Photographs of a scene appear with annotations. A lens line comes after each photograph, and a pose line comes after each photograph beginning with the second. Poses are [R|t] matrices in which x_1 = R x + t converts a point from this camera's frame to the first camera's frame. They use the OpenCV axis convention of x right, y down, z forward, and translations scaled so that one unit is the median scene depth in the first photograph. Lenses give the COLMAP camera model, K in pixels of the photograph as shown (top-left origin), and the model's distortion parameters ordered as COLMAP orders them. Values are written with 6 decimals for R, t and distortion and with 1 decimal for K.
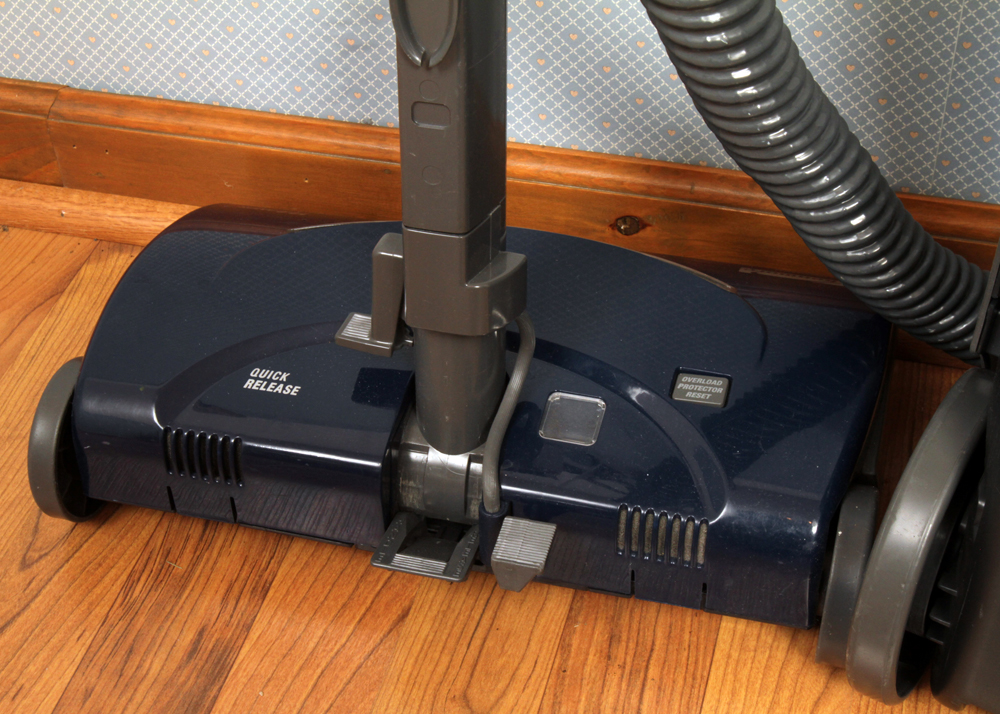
lens RADIAL K [[1636.5, 0, 500.2], [0, 1636.5, 360.7], [0, 0, 1]] dist [-0.011856, 0.000000]
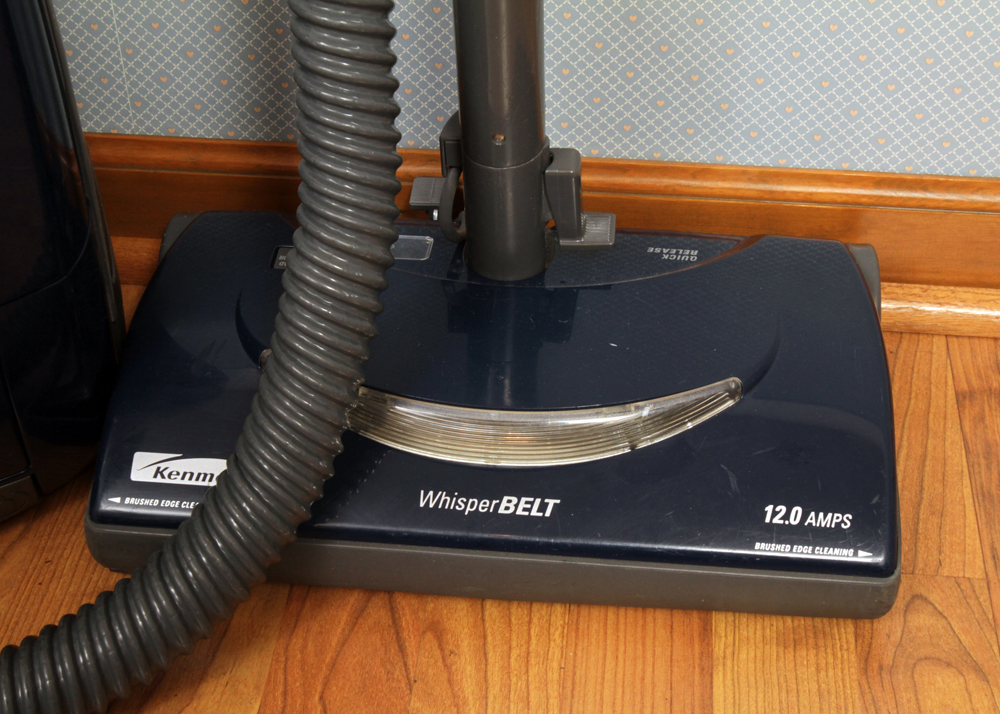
lens RADIAL K [[1636.5, 0, 491.0], [0, 1636.5, 354.4], [0, 0, 1]] dist [-0.011856, 0.000000]
pose [[0.985201, -0.085276, 0.148682, 0.287346], [0.090562, 0.995464, -0.029146, 0.093987], [-0.145522, 0.042179, 0.988455, -0.133471]]
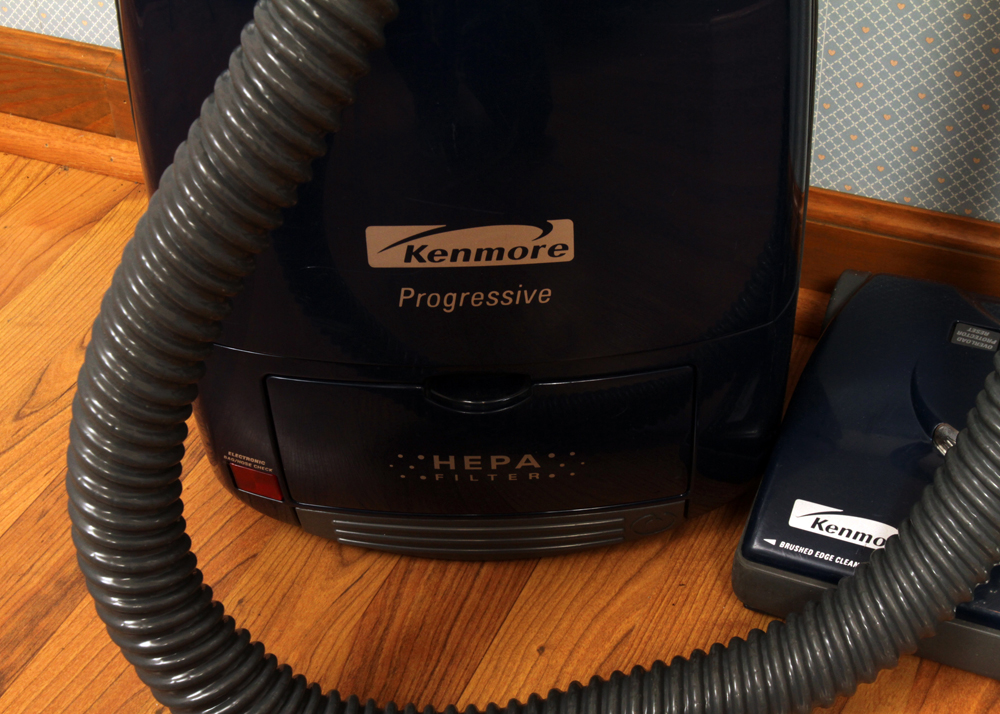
lens RADIAL K [[1636.5, 0, 497.0], [0, 1636.5, 358.2], [0, 0, 1]] dist [-0.011856, 0.000000]
pose [[0.988506, 0.094679, -0.117860, 0.169797], [-0.101081, 0.993643, -0.049567, 0.088187], [0.112417, 0.060911, 0.991792, -0.145836]]
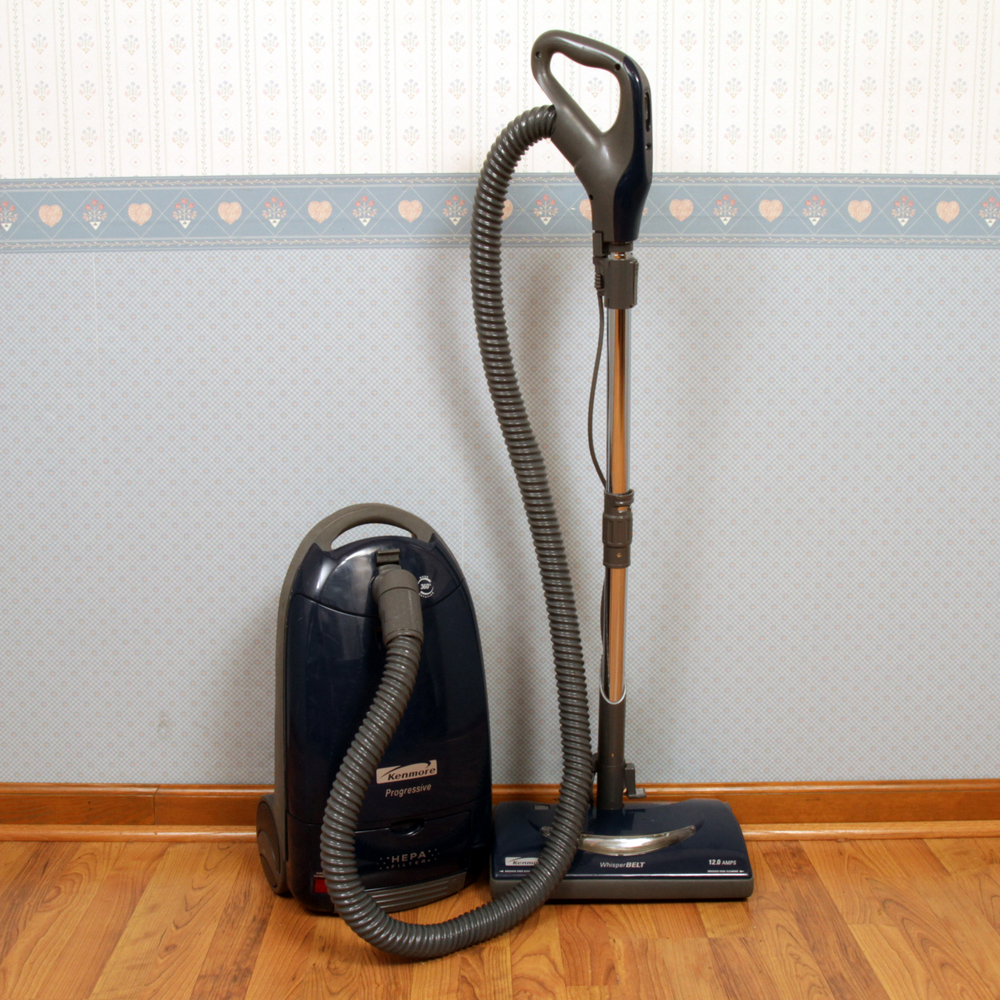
lens RADIAL K [[1347.8, 0, 498.2], [0, 1347.8, 500.2], [0, 0, 1]] dist [-0.080743, 0.000000]
pose [[0.957952, -0.001914, 0.286923, -0.369921], [0.159737, 0.834245, -0.527750, 0.728512], [-0.238354, 0.551391, 0.799472, -1.238609]]
